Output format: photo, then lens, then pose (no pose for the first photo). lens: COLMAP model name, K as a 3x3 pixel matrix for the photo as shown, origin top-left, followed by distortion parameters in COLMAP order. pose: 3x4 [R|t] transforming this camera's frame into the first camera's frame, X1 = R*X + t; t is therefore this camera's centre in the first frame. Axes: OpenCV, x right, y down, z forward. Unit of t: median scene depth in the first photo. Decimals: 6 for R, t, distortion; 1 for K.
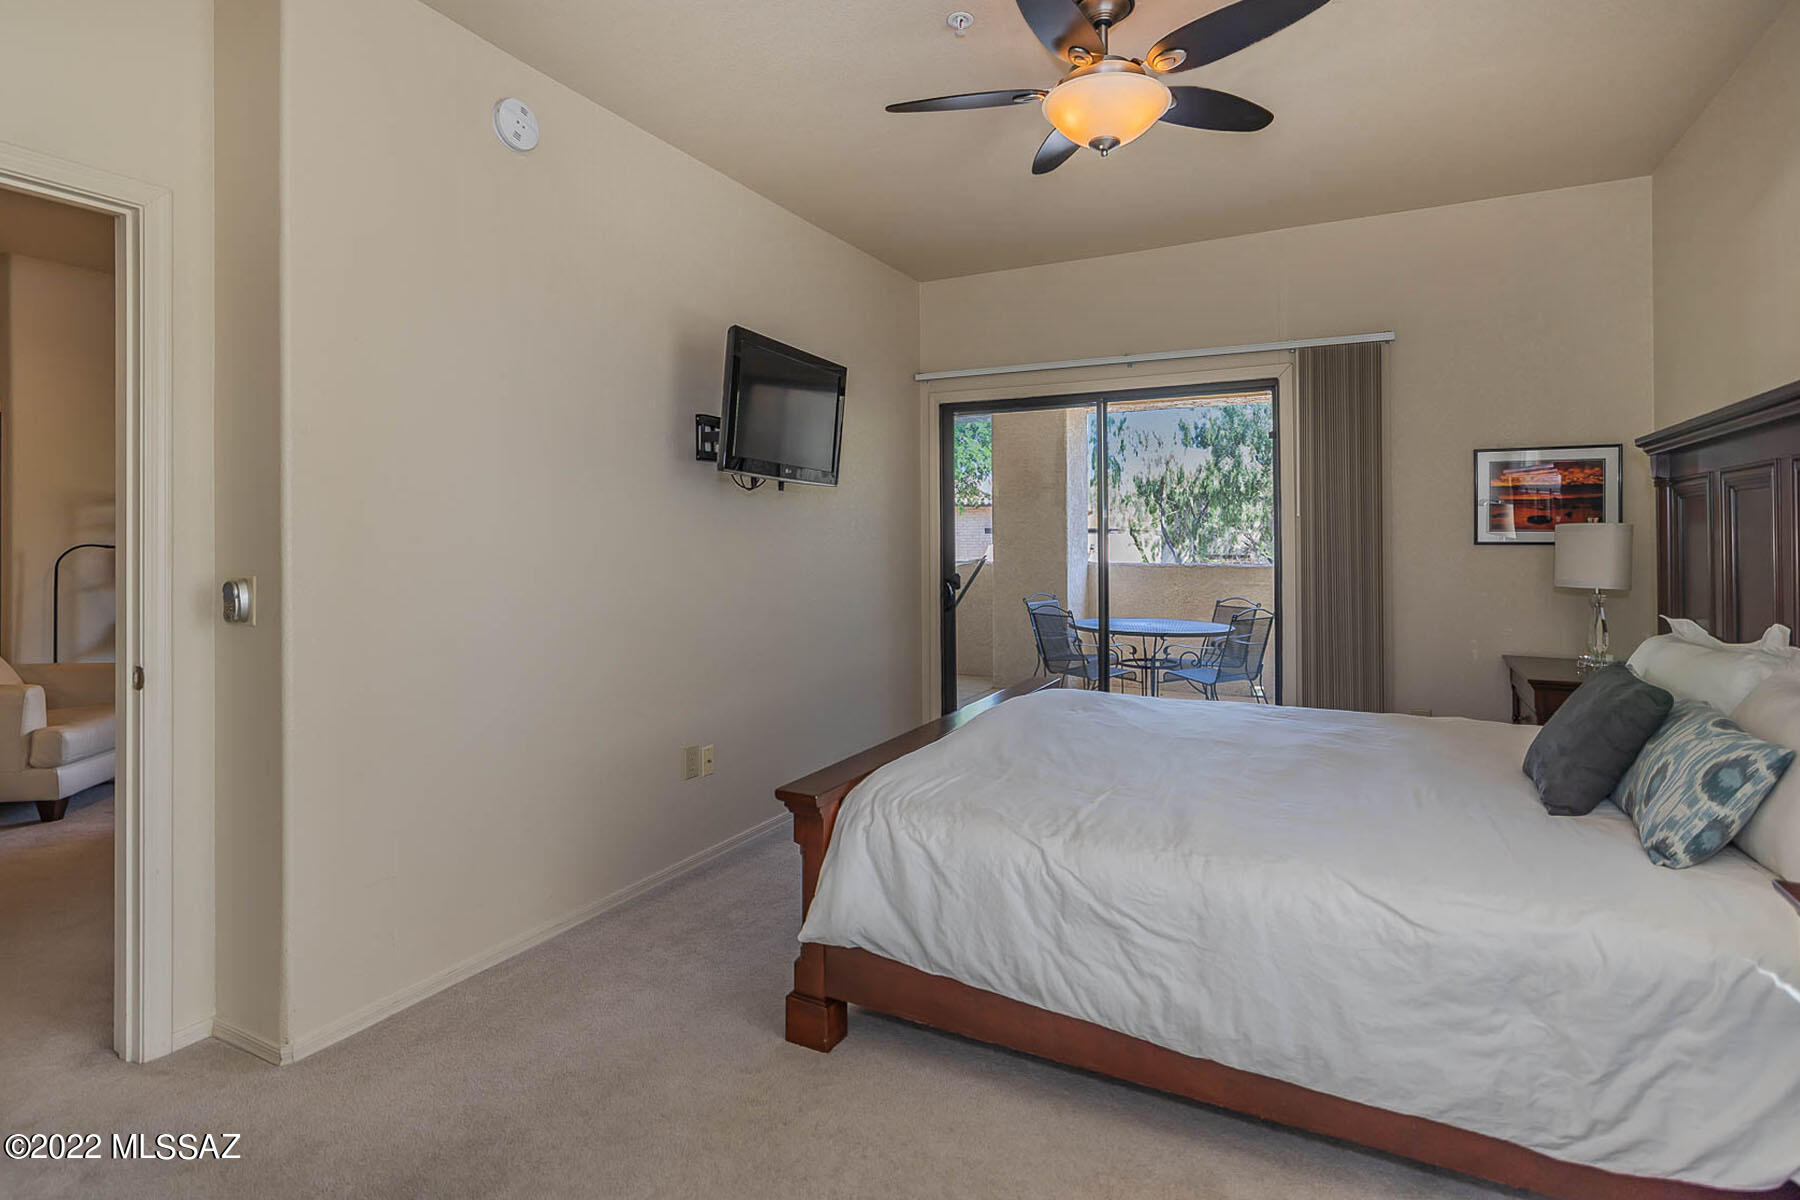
lens RADIAL K [[898.2, 0, 871.7], [0, 898.2, 537.5], [0, 0, 1]] dist [0.000966, 0.000981]
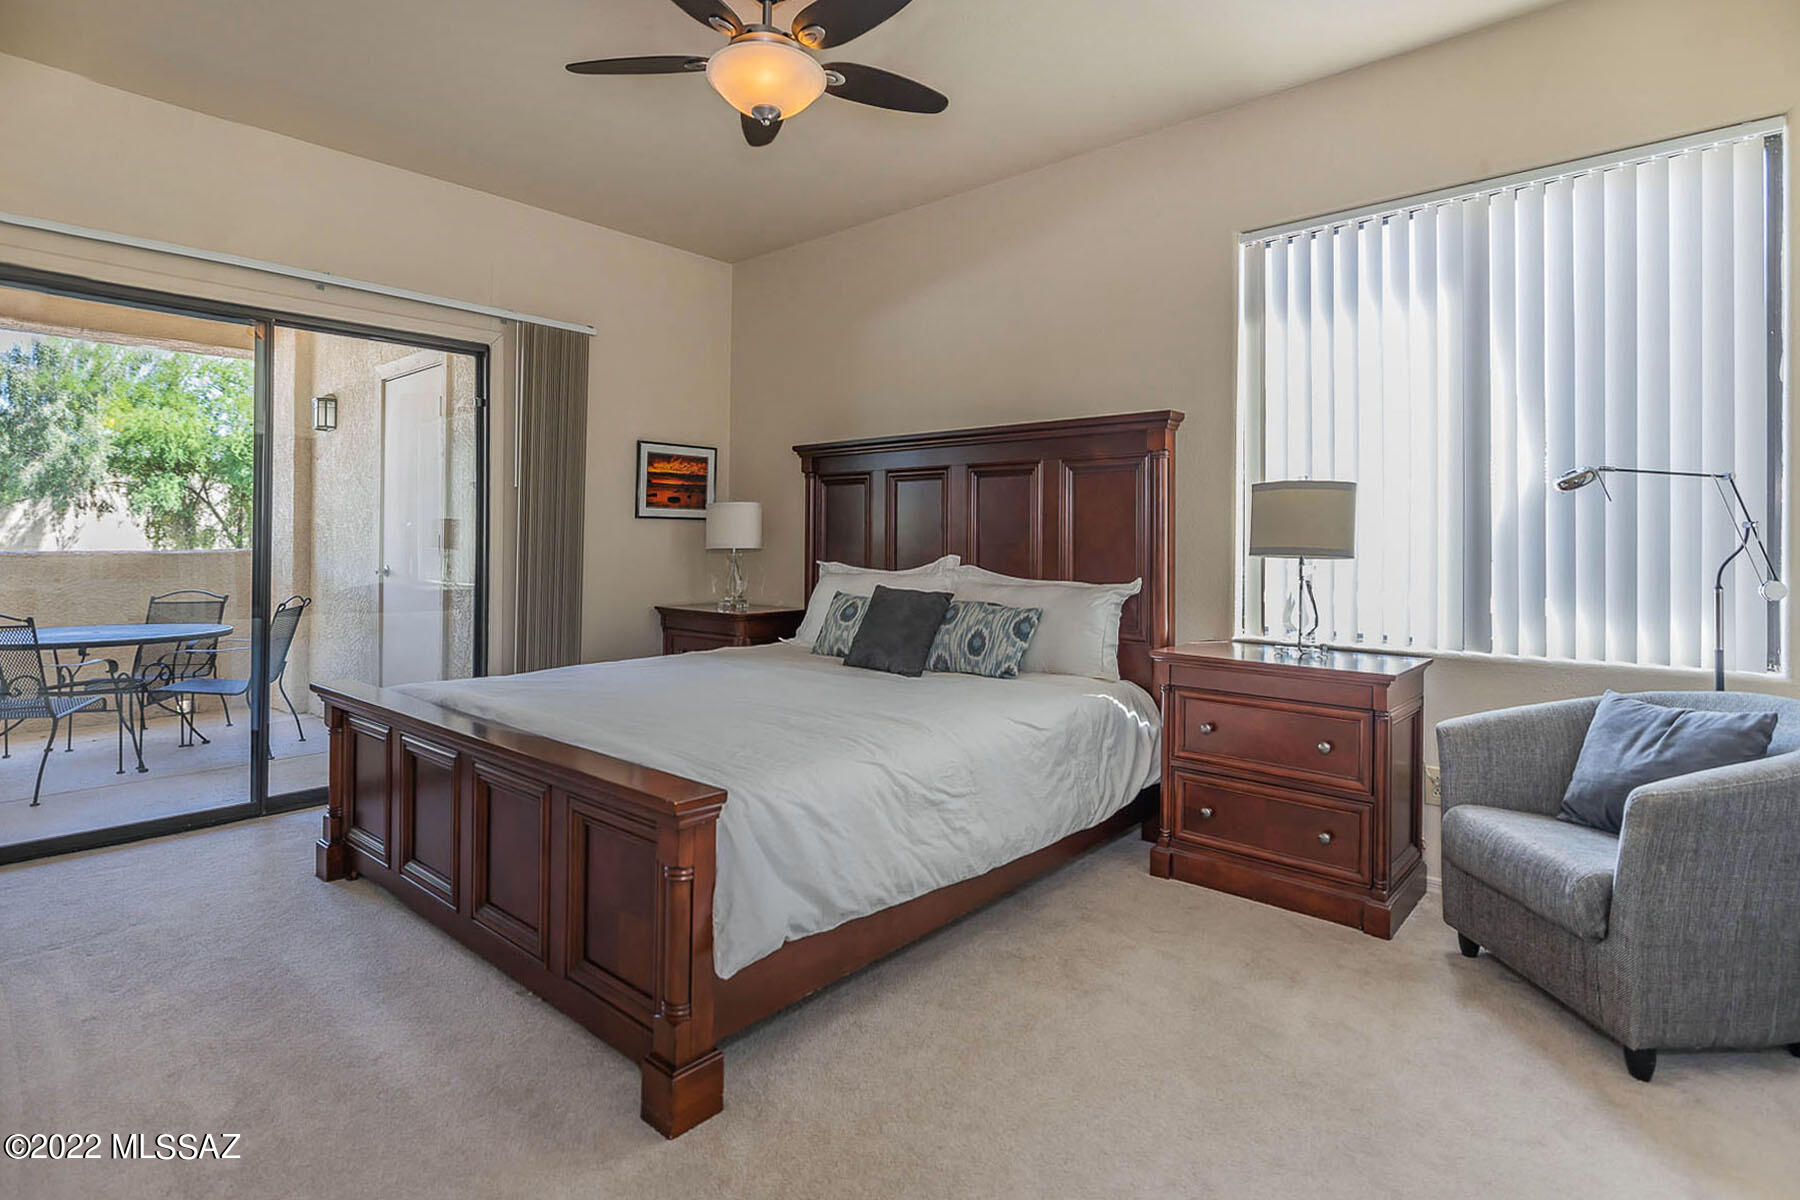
lens RADIAL K [[898.2, 0, 910.8], [0, 898.2, 537.6], [0, 0, 1]] dist [0.000966, 0.000981]
pose [[0.225382, 0.002746, 0.974267, -0.882130], [-0.003443, 0.999992, -0.002022, 0.071674], [-0.974264, -0.002899, 0.225390, 0.727995]]
